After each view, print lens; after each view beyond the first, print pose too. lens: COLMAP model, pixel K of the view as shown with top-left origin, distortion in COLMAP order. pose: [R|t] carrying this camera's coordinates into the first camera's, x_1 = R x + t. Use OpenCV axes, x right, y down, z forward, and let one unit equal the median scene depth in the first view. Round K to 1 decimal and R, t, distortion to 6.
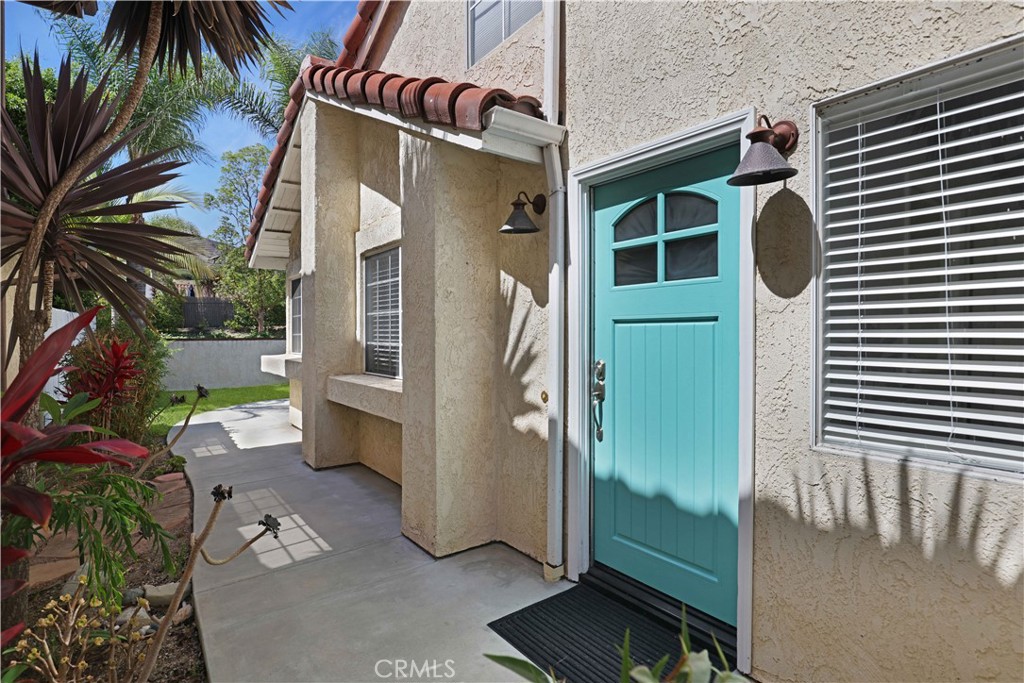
lens RADIAL K [[518.0, 0, 509.8], [0, 518.0, 339.3], [0, 0, 1]] dist [-0.015969, 0.000684]
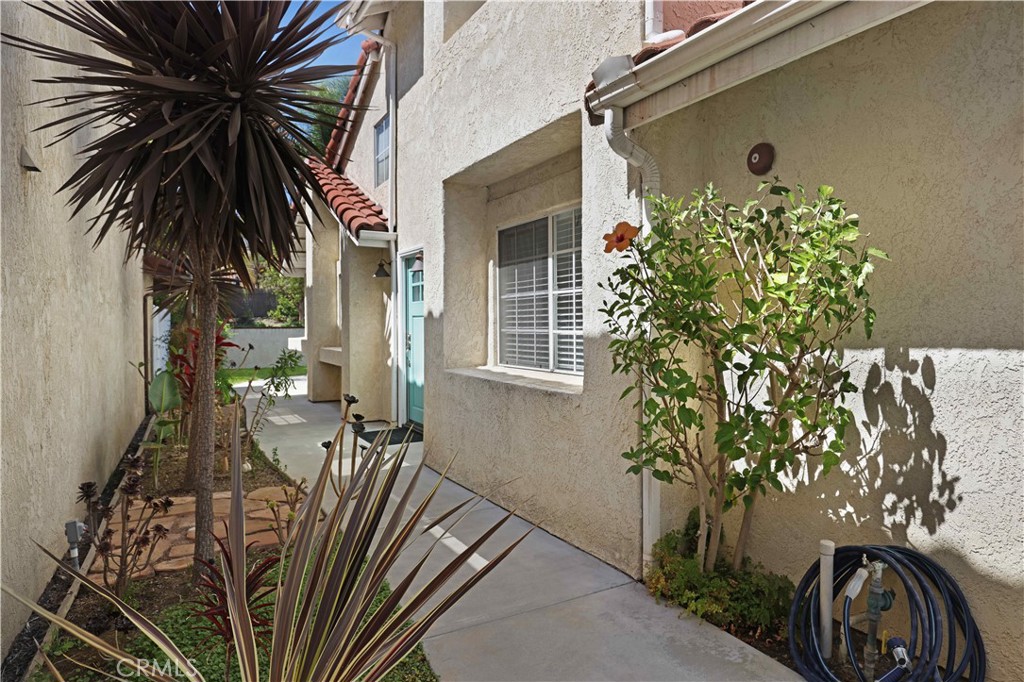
lens RADIAL K [[611.9, 0, 513.7], [0, 611.9, 336.5], [0, 0, 1]] dist [0.003677, 0.000156]
pose [[0.991898, 0.001657, -0.127029, 0.833200], [-0.000446, 0.999954, 0.009563, 0.024946], [0.127039, -0.009429, 0.991853, -1.420807]]
